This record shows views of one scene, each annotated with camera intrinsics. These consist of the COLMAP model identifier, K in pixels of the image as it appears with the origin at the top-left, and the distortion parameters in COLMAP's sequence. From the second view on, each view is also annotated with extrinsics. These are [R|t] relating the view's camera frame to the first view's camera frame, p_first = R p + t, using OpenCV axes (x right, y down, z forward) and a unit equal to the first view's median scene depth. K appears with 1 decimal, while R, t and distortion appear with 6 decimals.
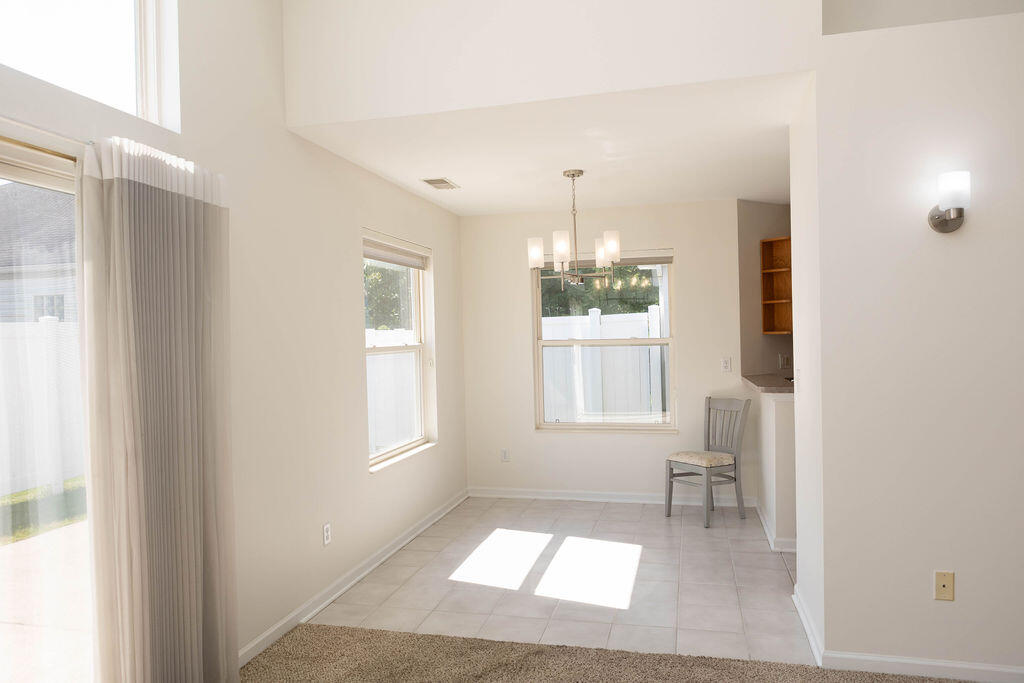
lens RADIAL K [[690.6, 0, 514.5], [0, 690.6, 342.9], [0, 0, 1]] dist [-0.025892, 0.018778]
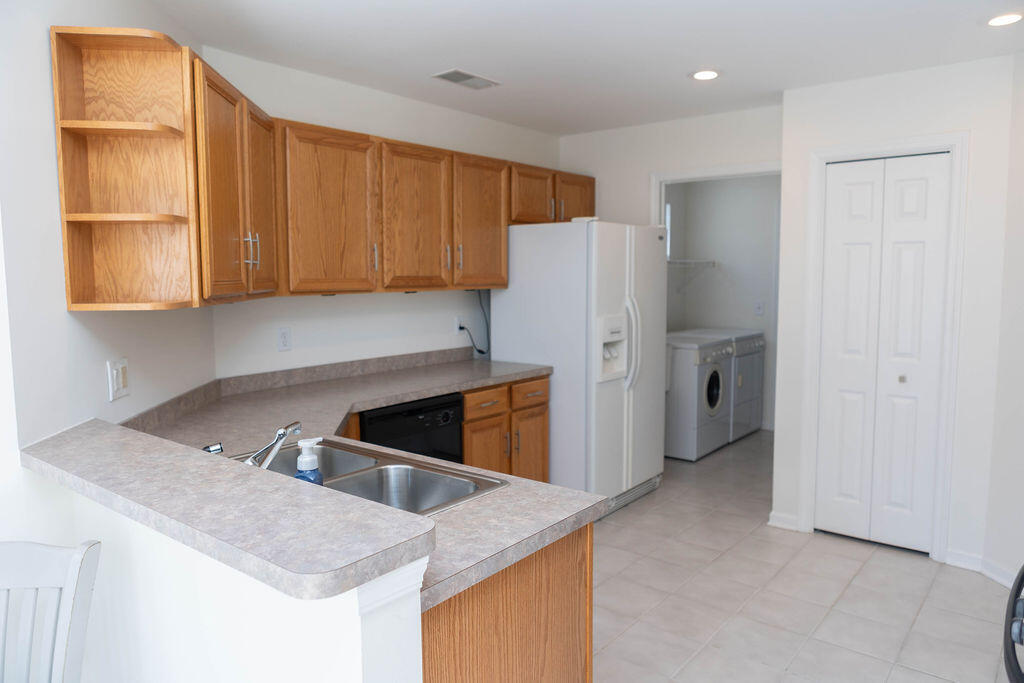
lens RADIAL K [[690.6, 0, 520.6], [0, 690.6, 336.2], [0, 0, 1]] dist [-0.025892, 0.018778]
pose [[0.416583, -0.068498, 0.906513, 0.194521], [0.009583, 0.997433, 0.070964, -0.029641], [-0.909047, -0.020875, 0.416170, 0.863876]]
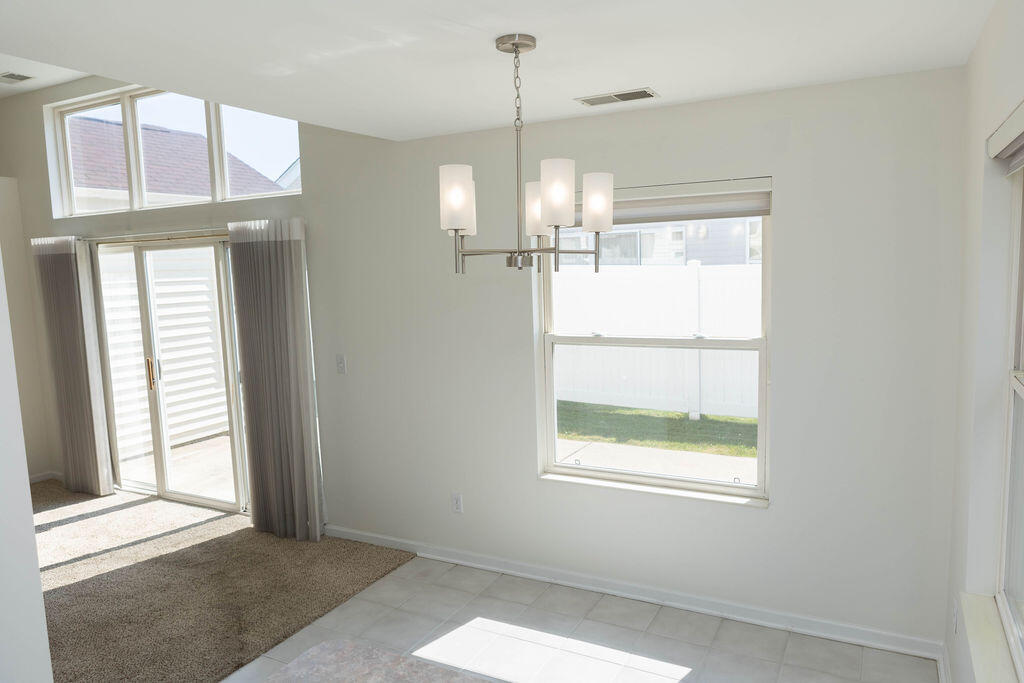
lens RADIAL K [[690.6, 0, 519.1], [0, 690.6, 337.5], [0, 0, 1]] dist [-0.025892, 0.018778]
pose [[-0.224785, 0.132790, -0.965318, 0.634929], [0.022413, 0.991113, 0.131120, -0.108477], [0.974151, 0.007838, -0.225764, 1.176436]]
